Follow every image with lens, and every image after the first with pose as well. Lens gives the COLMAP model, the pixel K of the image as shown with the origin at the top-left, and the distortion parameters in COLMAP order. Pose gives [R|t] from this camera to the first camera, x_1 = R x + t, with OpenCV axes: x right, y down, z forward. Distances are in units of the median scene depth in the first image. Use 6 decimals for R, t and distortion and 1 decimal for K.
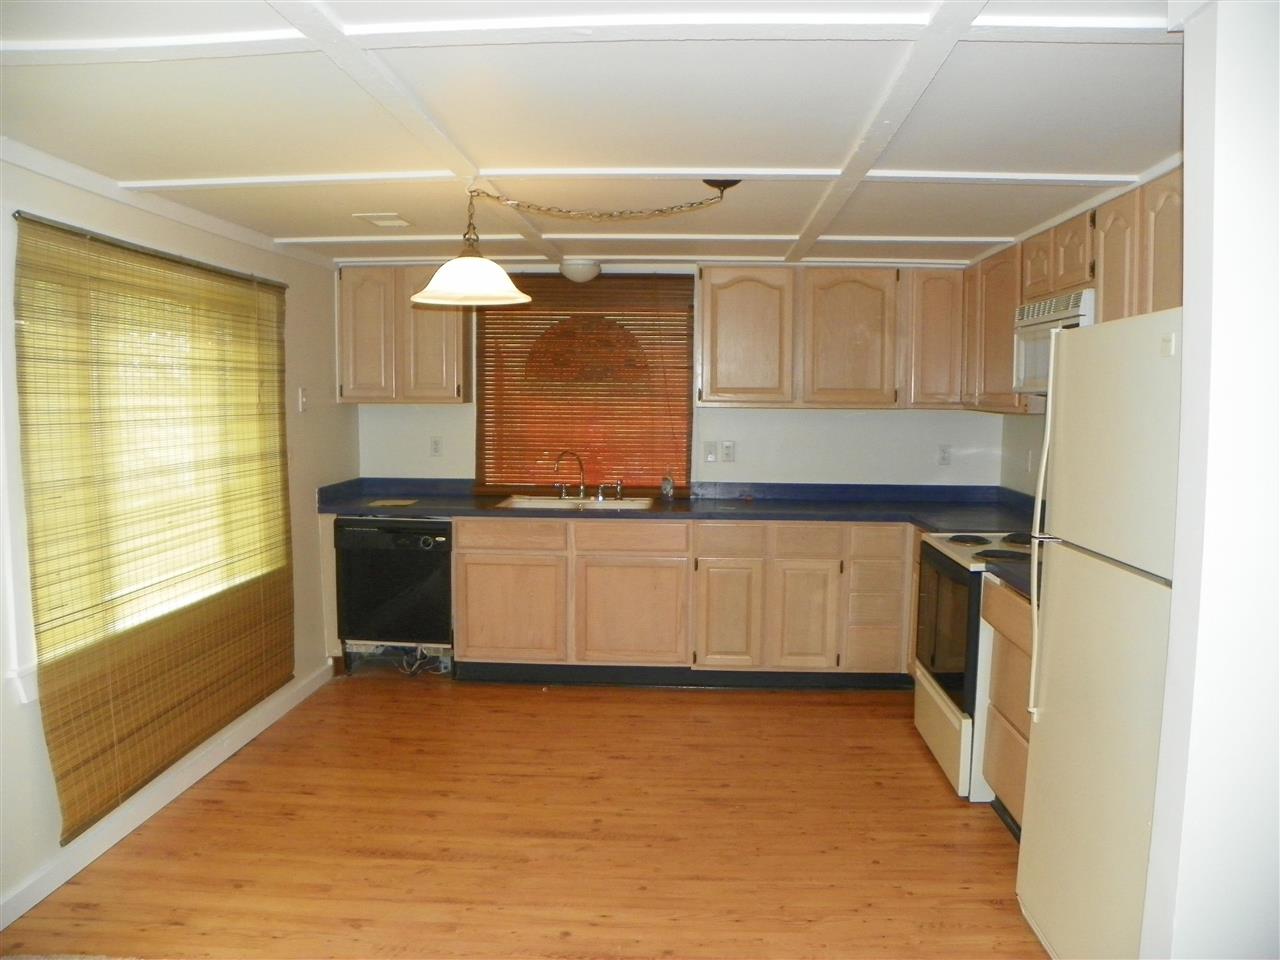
lens RADIAL K [[952.8, 0, 640.0], [0, 952.8, 480.0], [0, 0, 1]] dist [-0.130453, 0.000951]
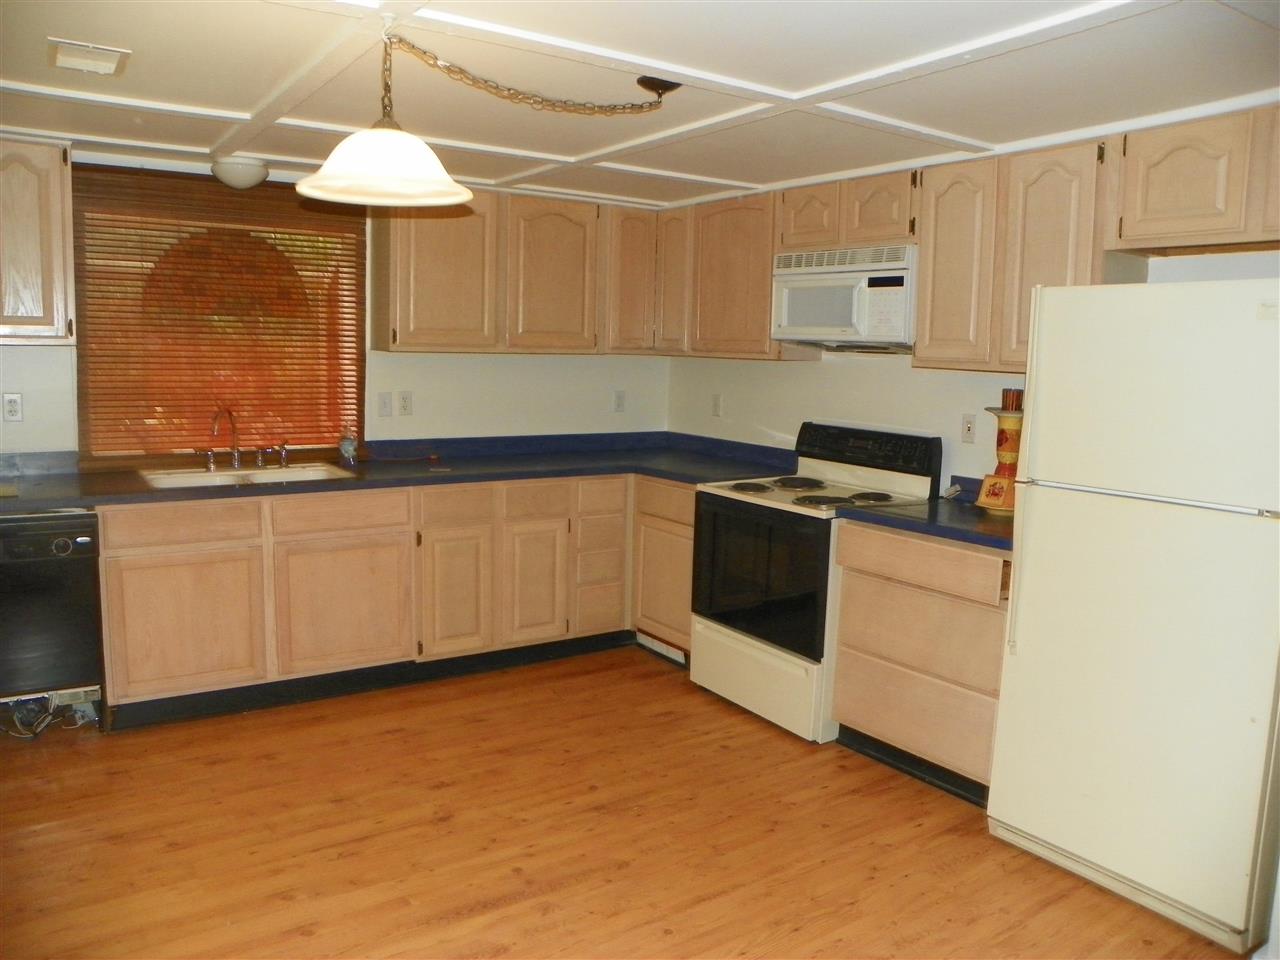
lens RADIAL K [[961.7, 0, 639.6], [0, 961.7, 492.6], [0, 0, 1]] dist [-0.114243, 0.008771]
pose [[0.793344, -0.073673, 0.604299, -0.299572], [0.029578, 0.996143, 0.082613, -0.016300], [-0.608055, -0.047666, 0.792463, 0.216275]]
